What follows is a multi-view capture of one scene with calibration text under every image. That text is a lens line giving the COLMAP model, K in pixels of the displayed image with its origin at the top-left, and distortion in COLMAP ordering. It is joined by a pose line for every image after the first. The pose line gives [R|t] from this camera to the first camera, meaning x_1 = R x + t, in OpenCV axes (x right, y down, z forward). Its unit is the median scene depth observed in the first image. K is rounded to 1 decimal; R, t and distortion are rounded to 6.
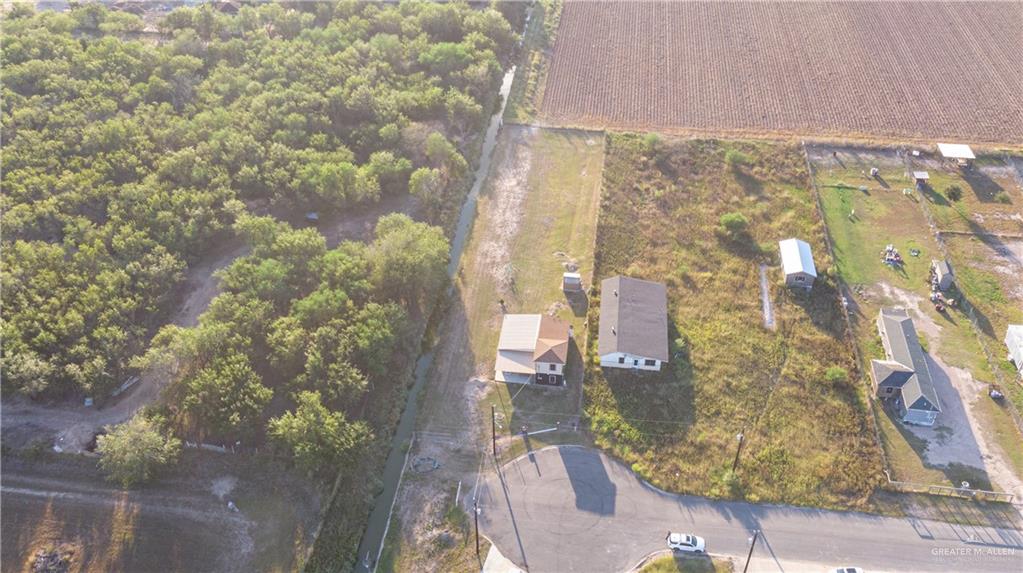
lens RADIAL K [[925.8, 0, 493.9], [0, 925.8, 287.2], [0, 0, 1]] dist [0.005886, -0.007542]
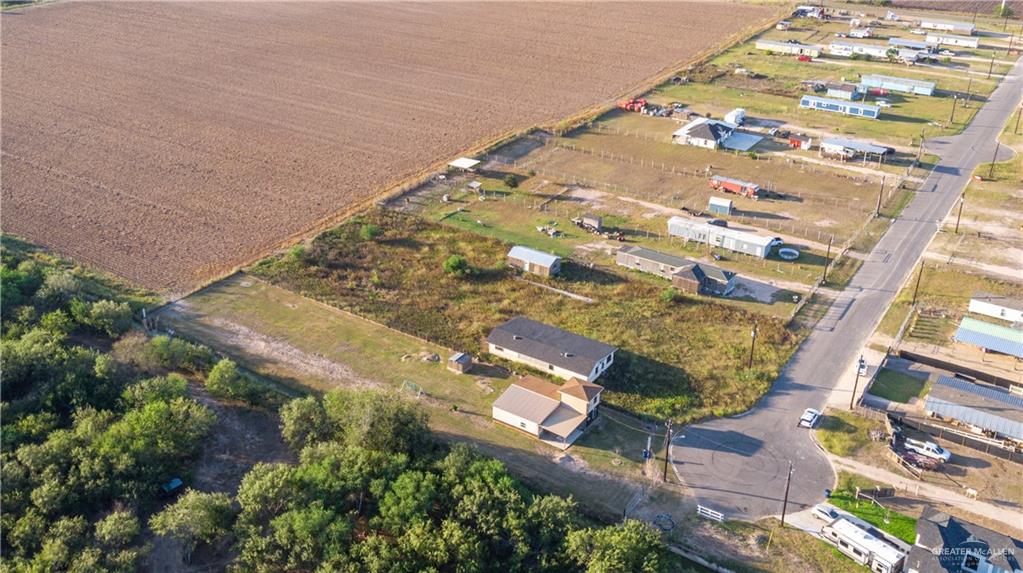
lens RADIAL K [[925.8, 0, 493.9], [0, 925.8, 287.2], [0, 0, 1]] dist [0.005886, -0.007542]
pose [[0.470113, -0.413968, 0.779503, -0.658818], [0.540942, 0.833003, 0.116142, -0.174950], [-0.697407, 0.367066, 0.615538, 0.383853]]
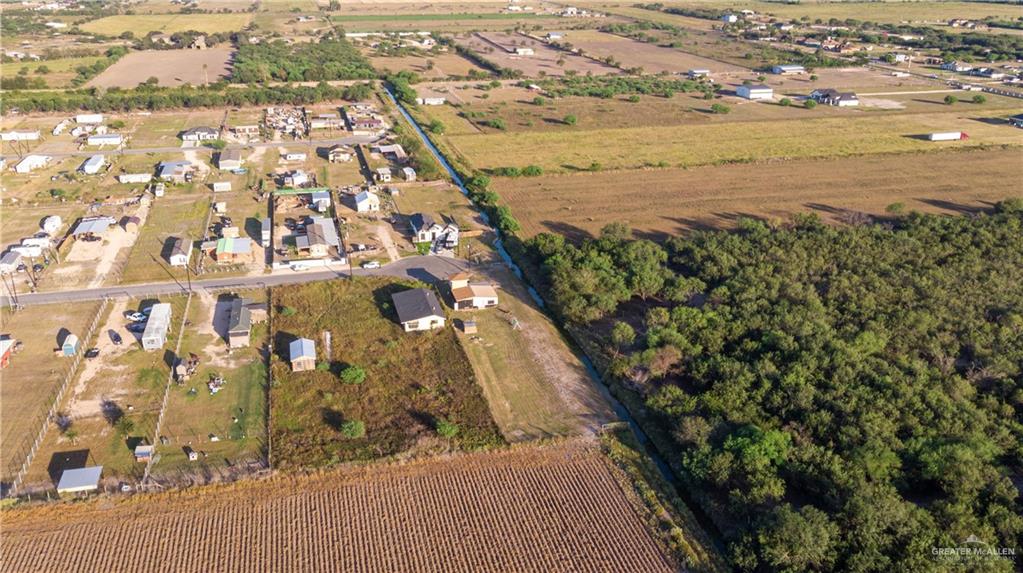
lens RADIAL K [[925.8, 0, 493.9], [0, 925.8, 287.2], [0, 0, 1]] dist [0.005886, -0.007542]
pose [[-0.939338, 0.108091, -0.325516, 0.535435], [-0.217284, 0.546794, 0.808581, -1.261100], [0.265391, 0.830260, -0.490138, 1.780967]]
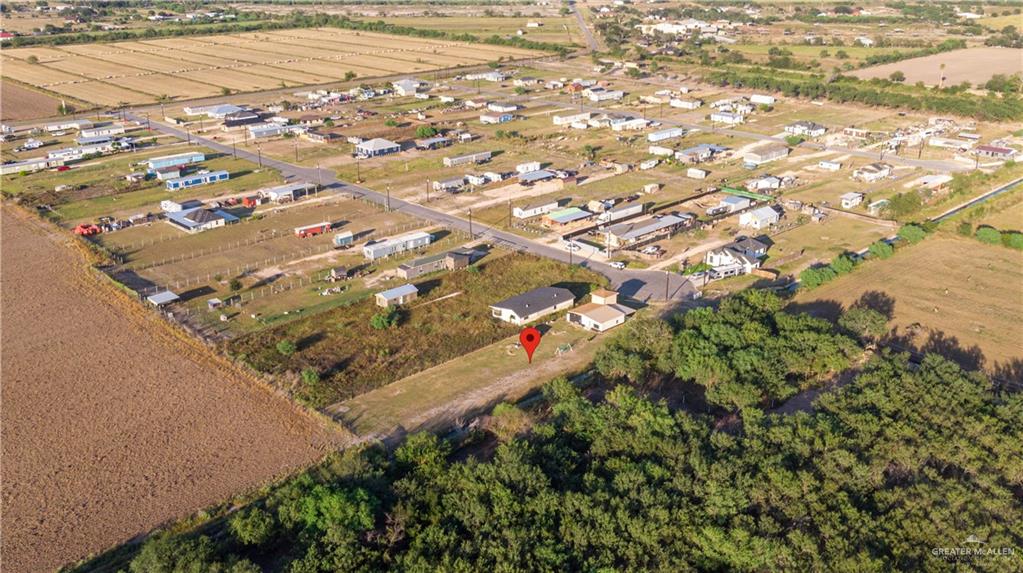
lens RADIAL K [[925.8, 0, 493.9], [0, 925.8, 287.2], [0, 0, 1]] dist [0.005886, -0.007542]
pose [[-0.762507, -0.235005, 0.602790, -0.693672], [0.390678, 0.575407, 0.718524, -1.095767], [-0.515706, 0.783377, -0.346941, 1.558901]]
